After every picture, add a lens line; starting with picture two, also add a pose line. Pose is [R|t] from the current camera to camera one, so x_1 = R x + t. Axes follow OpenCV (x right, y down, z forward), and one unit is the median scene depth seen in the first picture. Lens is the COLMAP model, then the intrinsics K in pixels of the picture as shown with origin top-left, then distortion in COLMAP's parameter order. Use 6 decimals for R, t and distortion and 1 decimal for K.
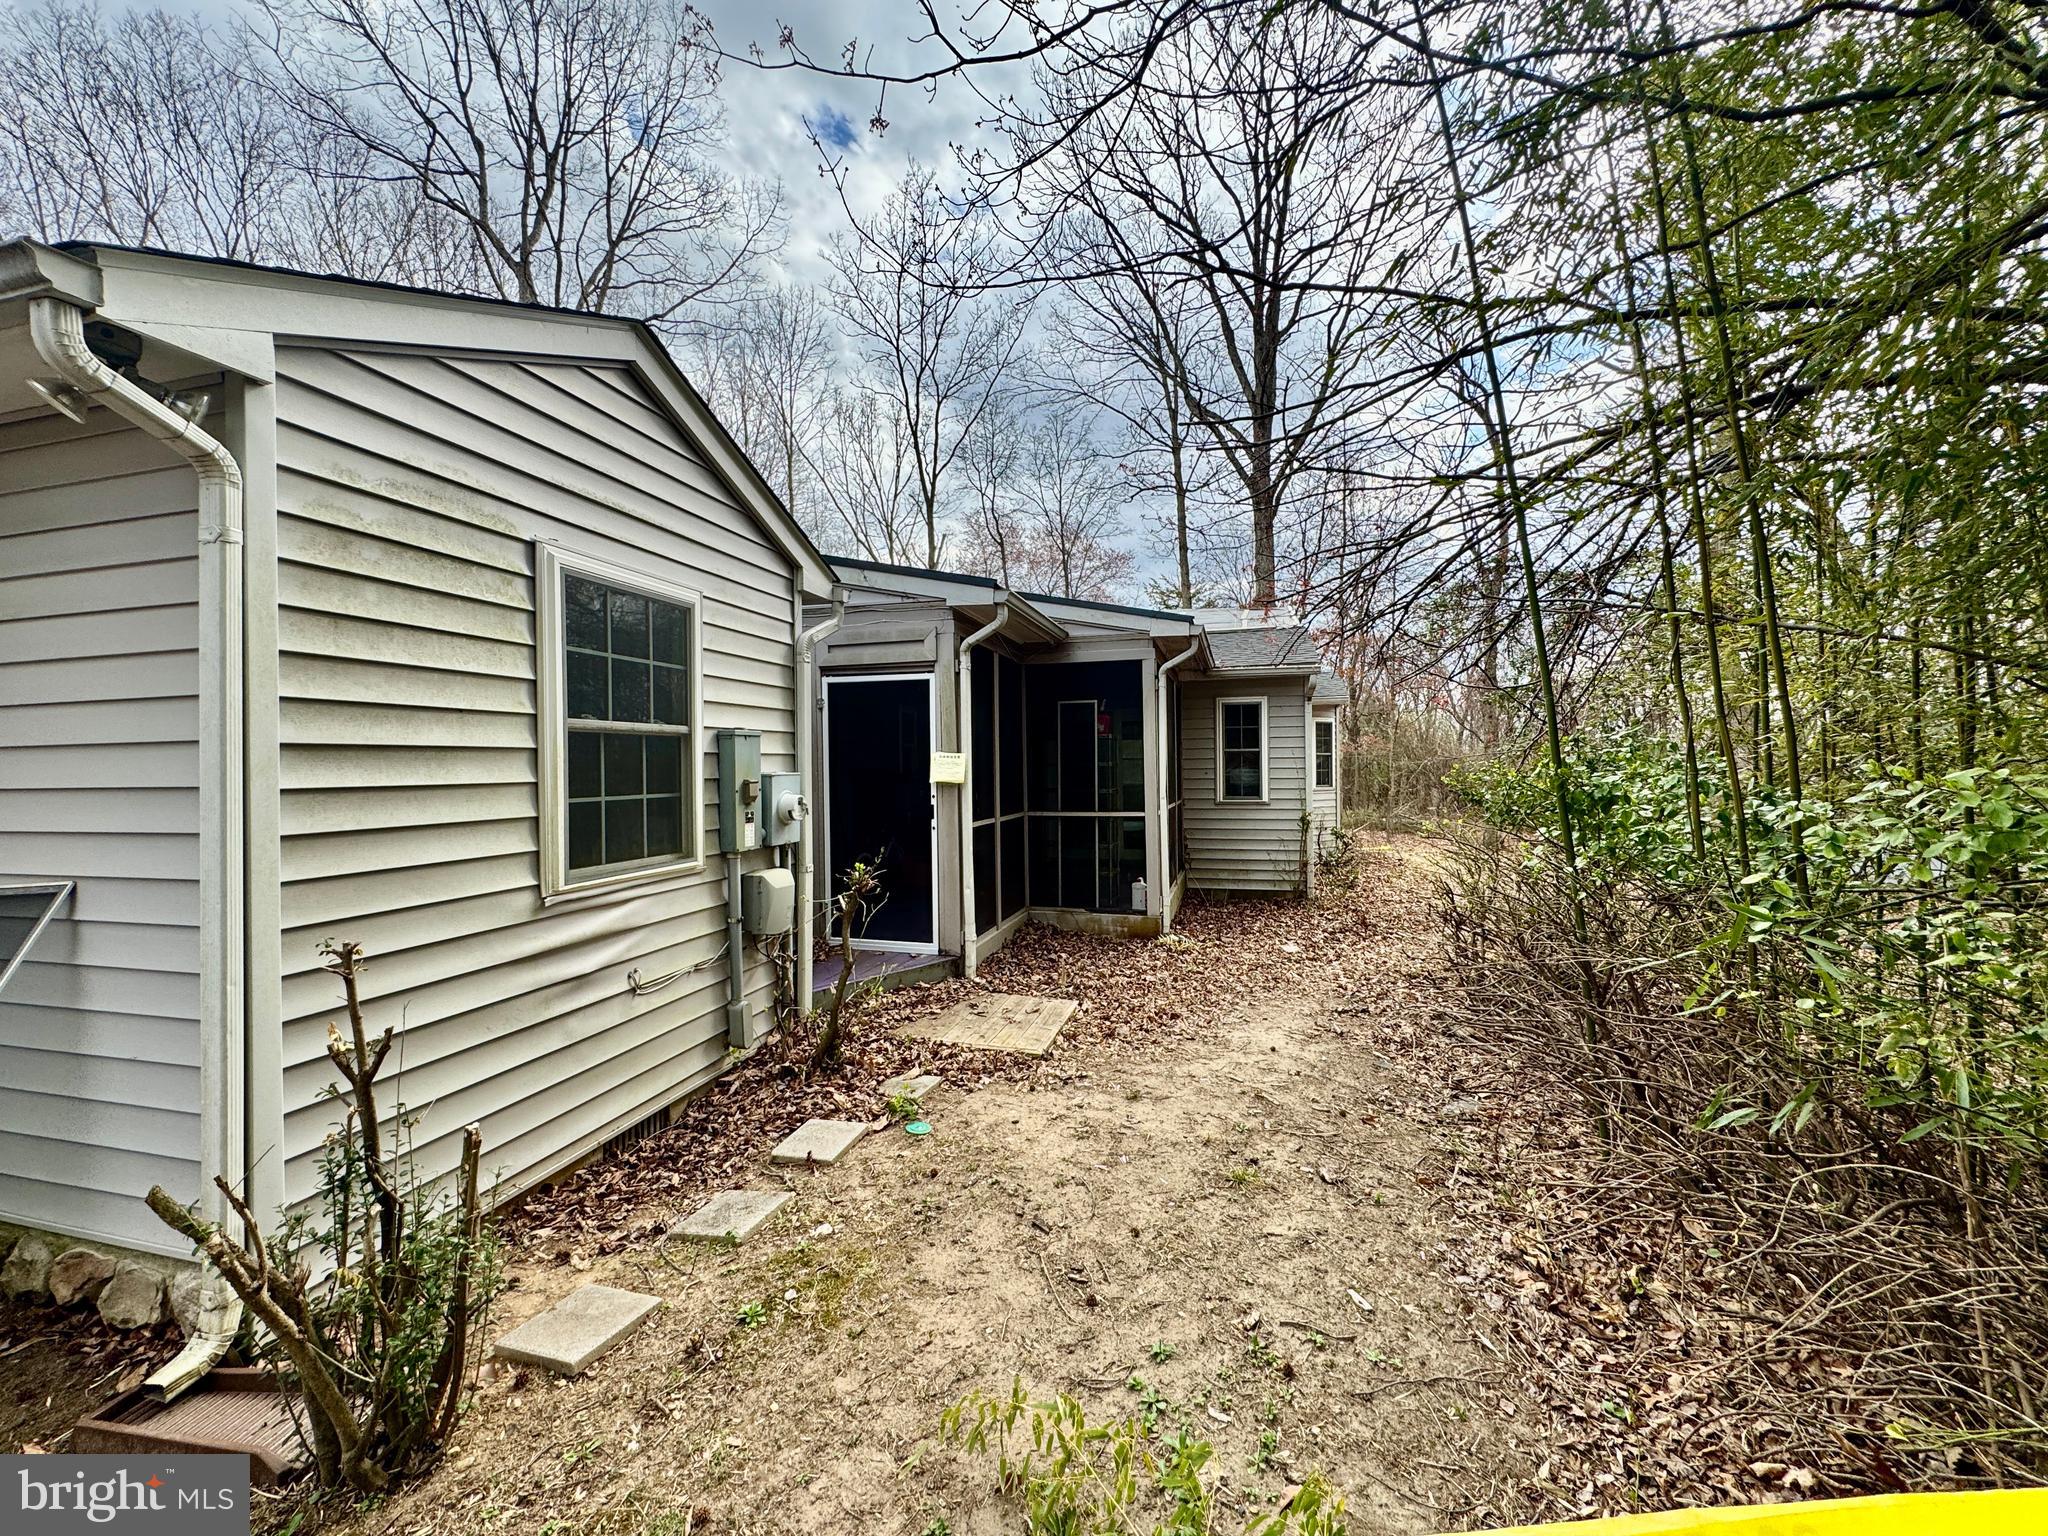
lens RADIAL K [[817.4, 0, 1022.6], [0, 817.4, 766.1], [0, 0, 1]] dist [-0.002824, -0.000368]
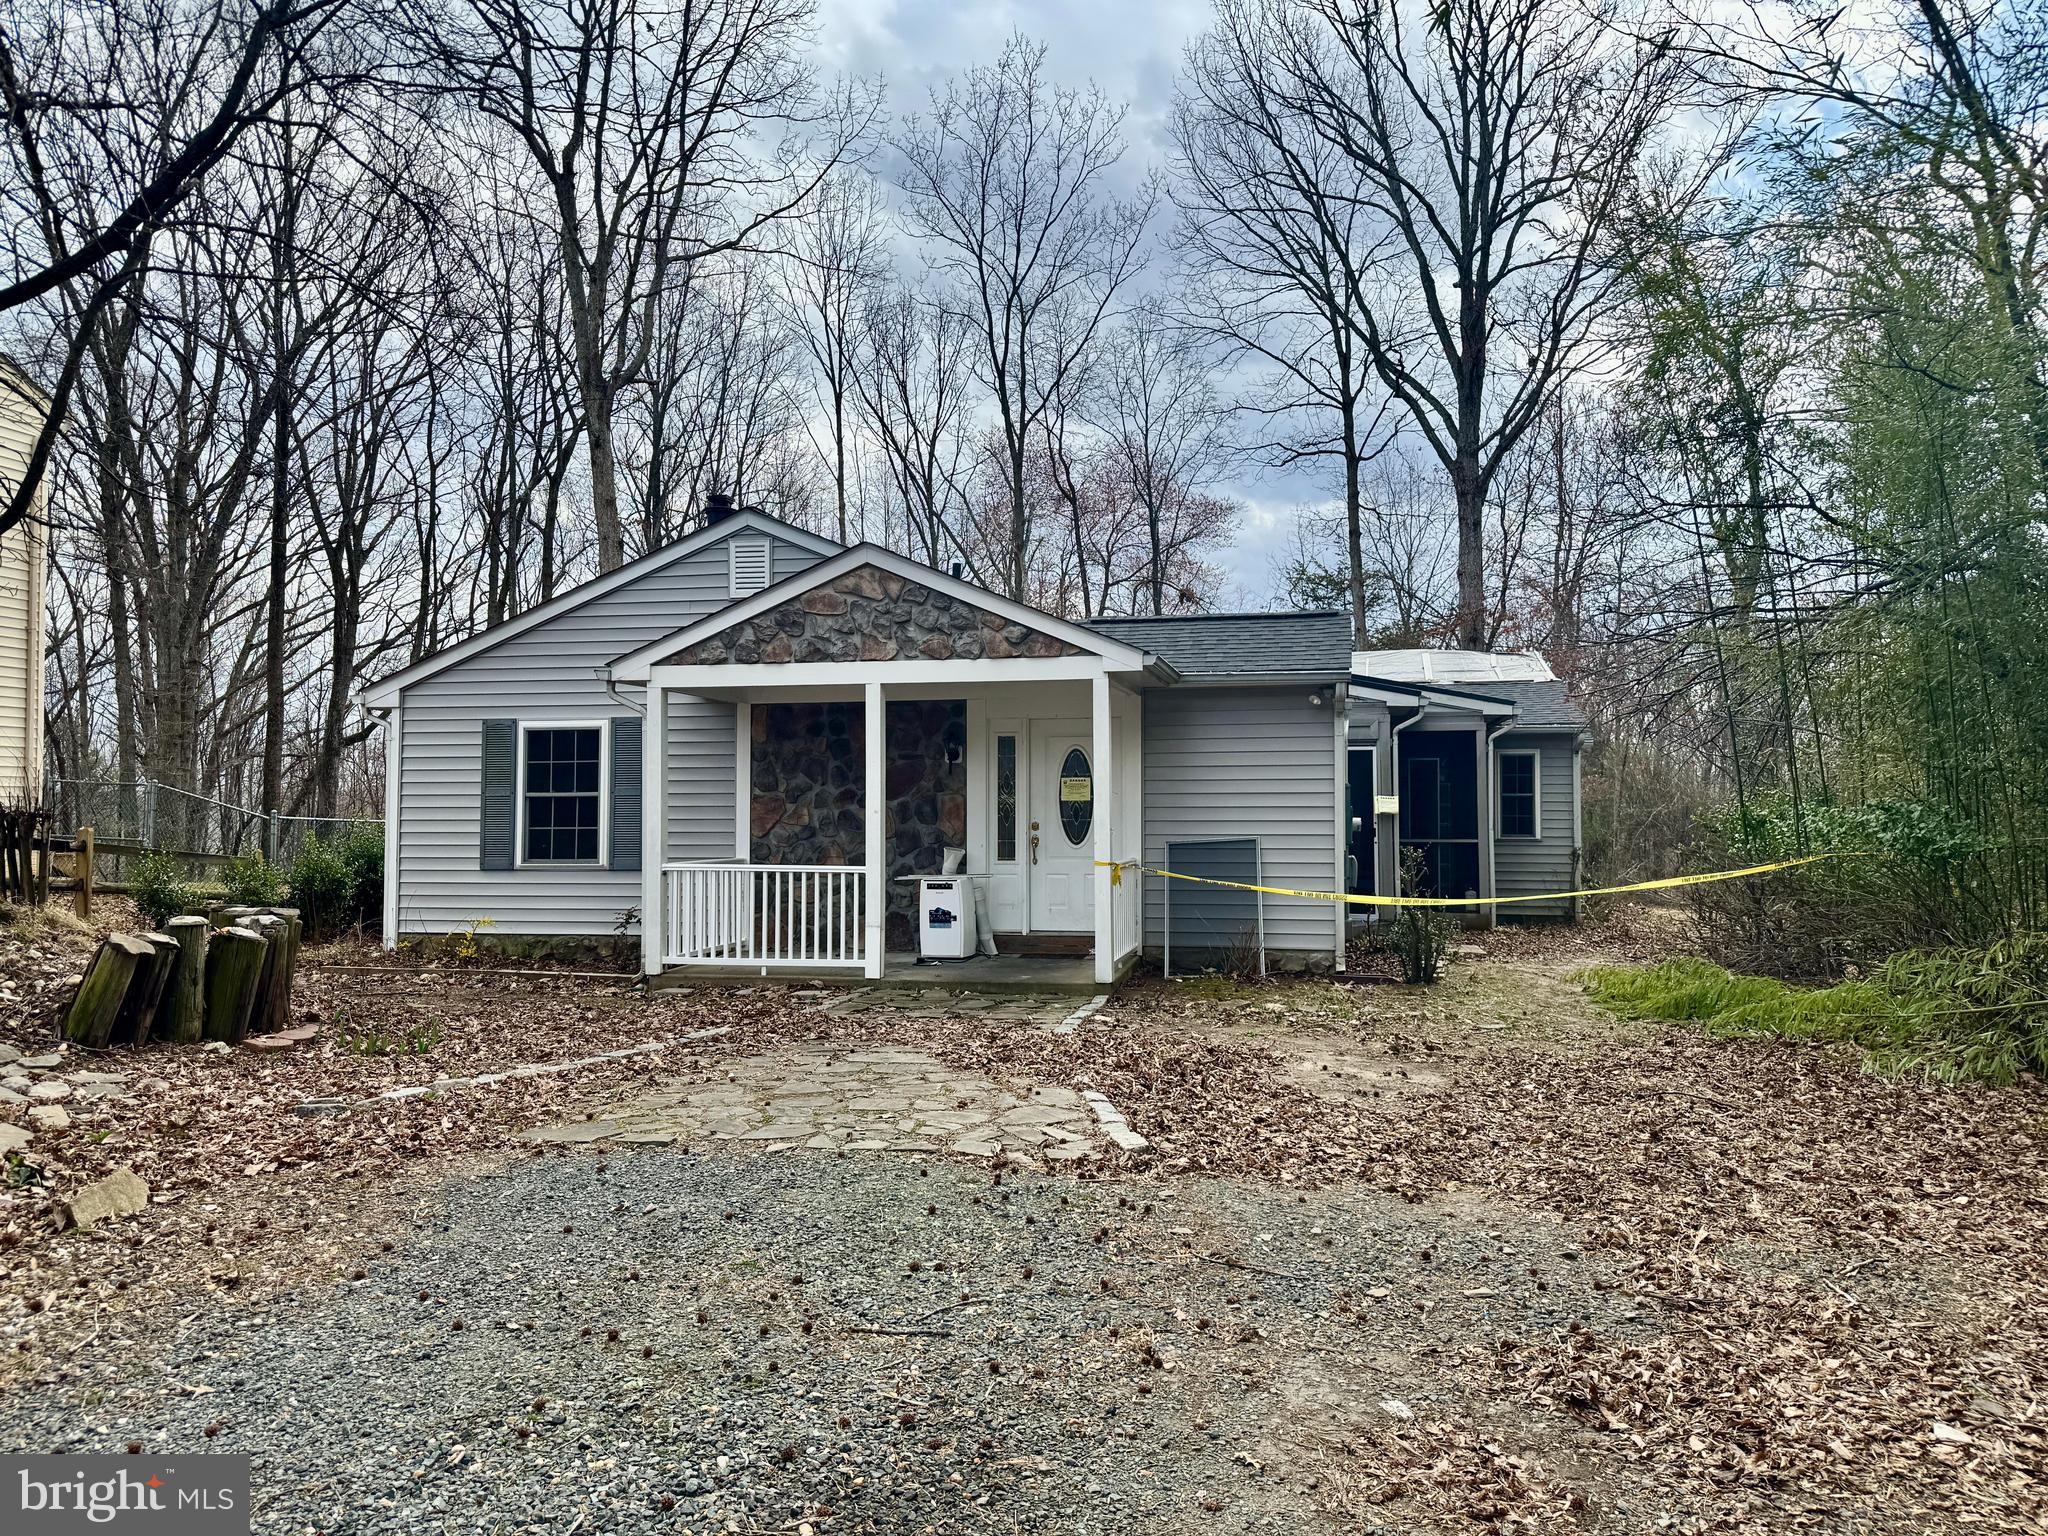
lens RADIAL K [[1425.1, 0, 1018.0], [0, 1425.1, 762.1], [0, 0, 1]] dist [0.172065, -0.365823]
pose [[0.998814, 0.013757, 0.046708, -0.231854], [-0.012205, 0.999369, -0.033362, 0.004995], [-0.047137, 0.032752, 0.998351, -0.443127]]
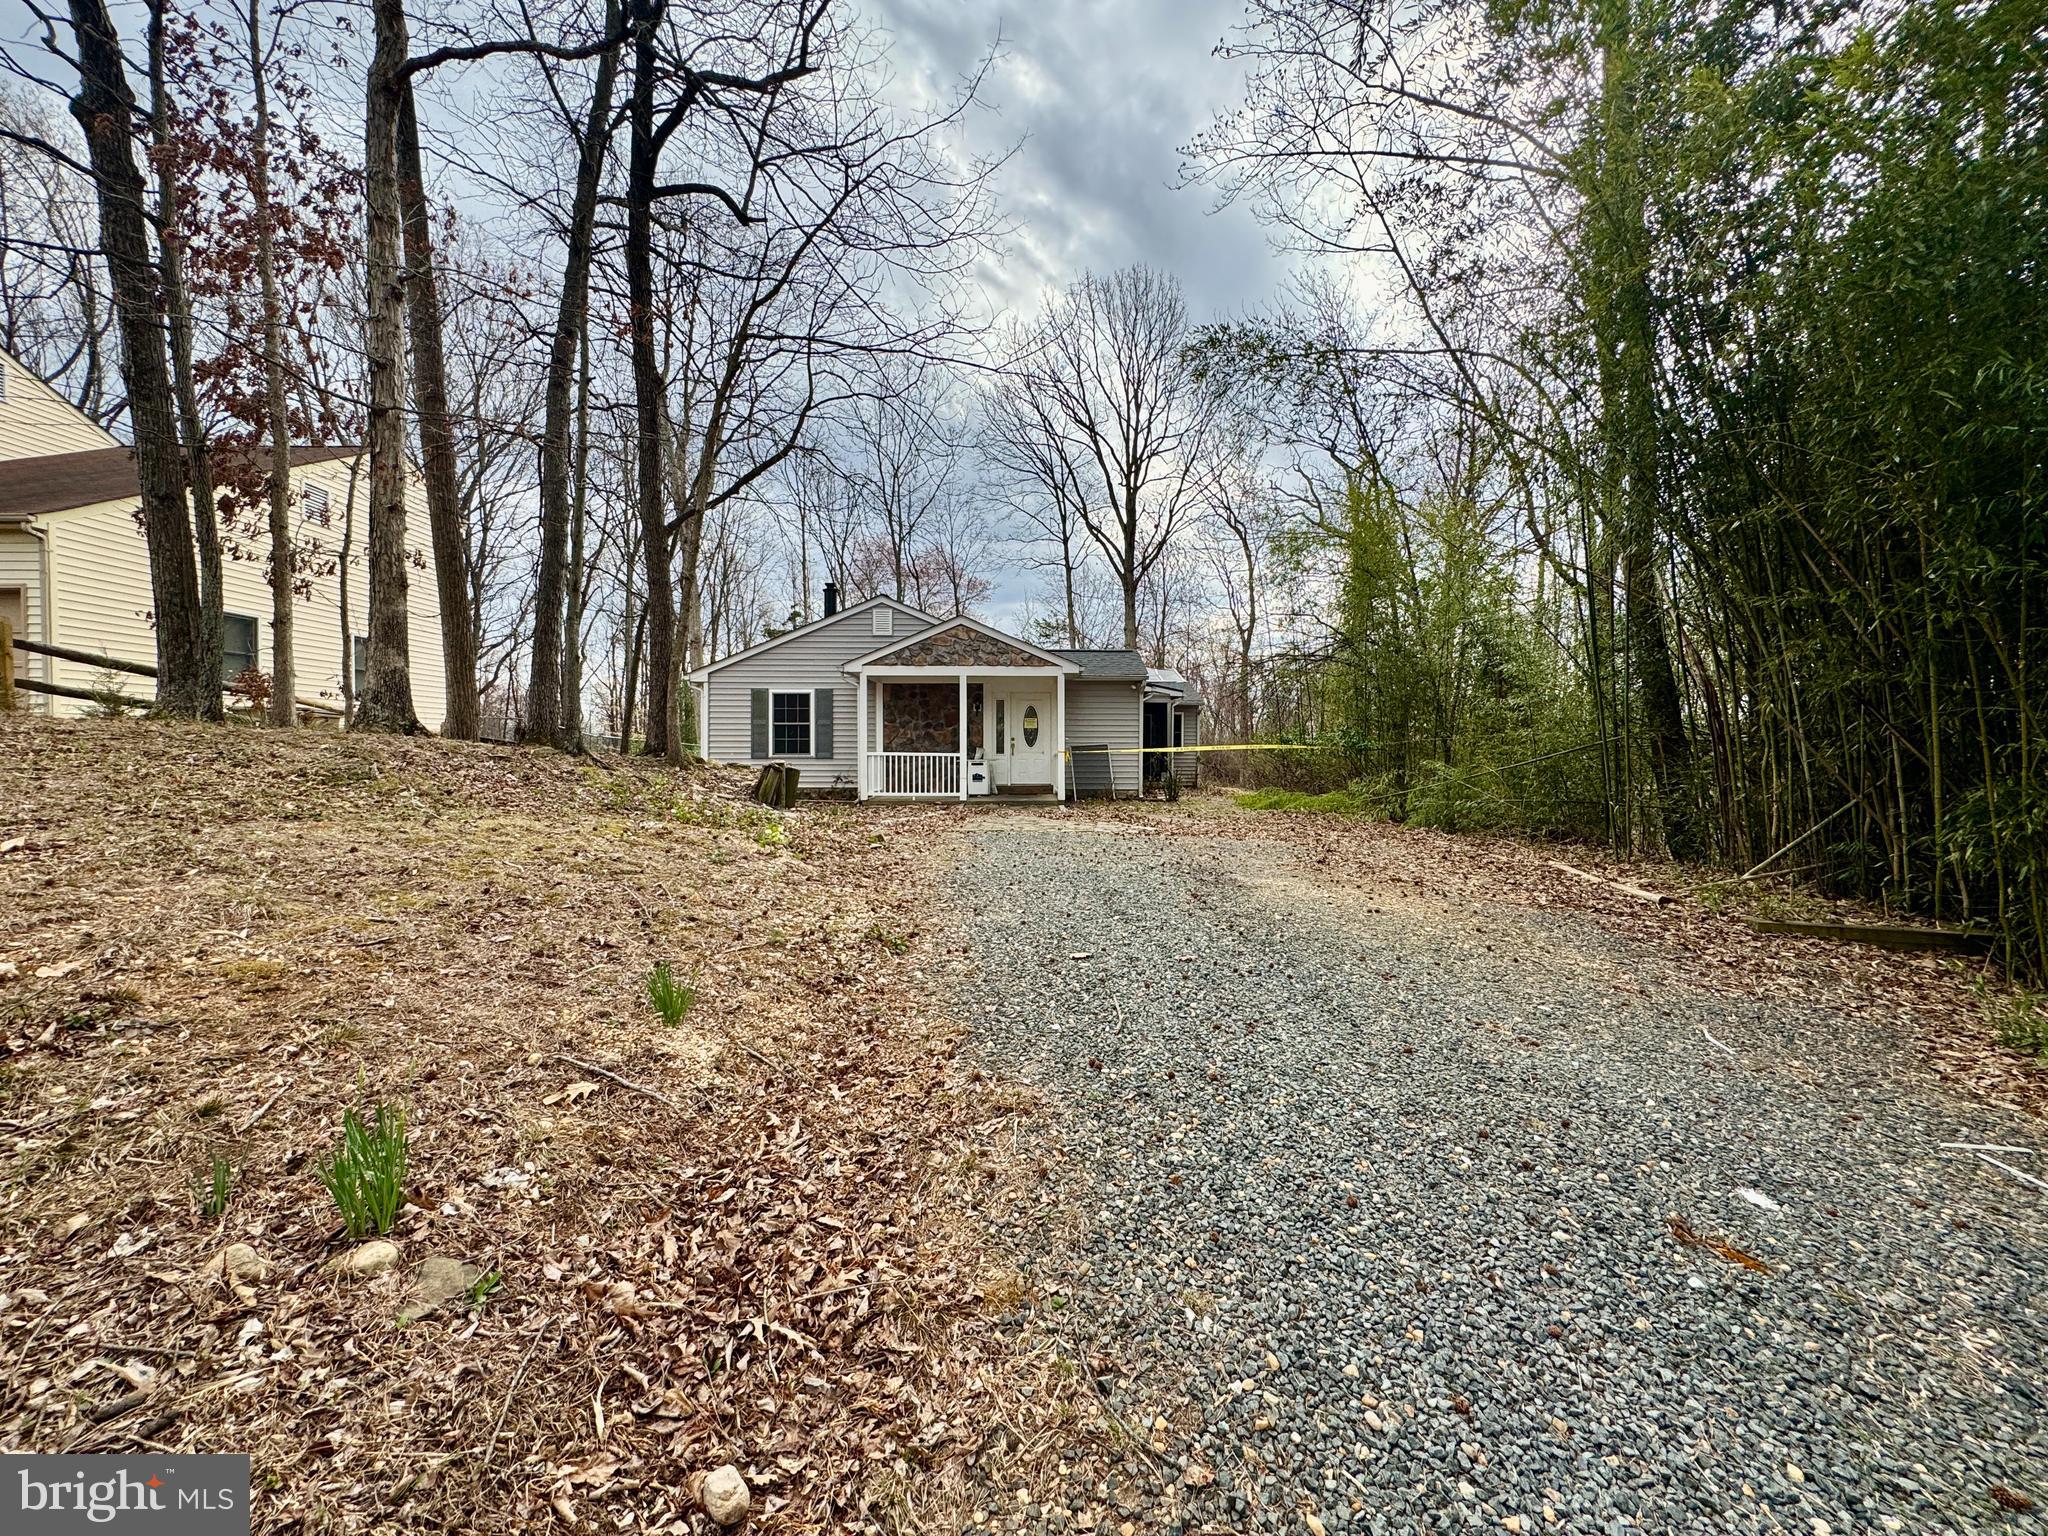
lens RADIAL K [[817.4, 0, 1022.6], [0, 817.4, 766.1], [0, 0, 1]] dist [-0.002824, -0.000368]
pose [[0.960430, 0.010132, 0.278336, -0.400995], [-0.014973, 0.999771, 0.015271, 0.025002], [-0.278117, -0.018834, 0.960362, -0.604828]]
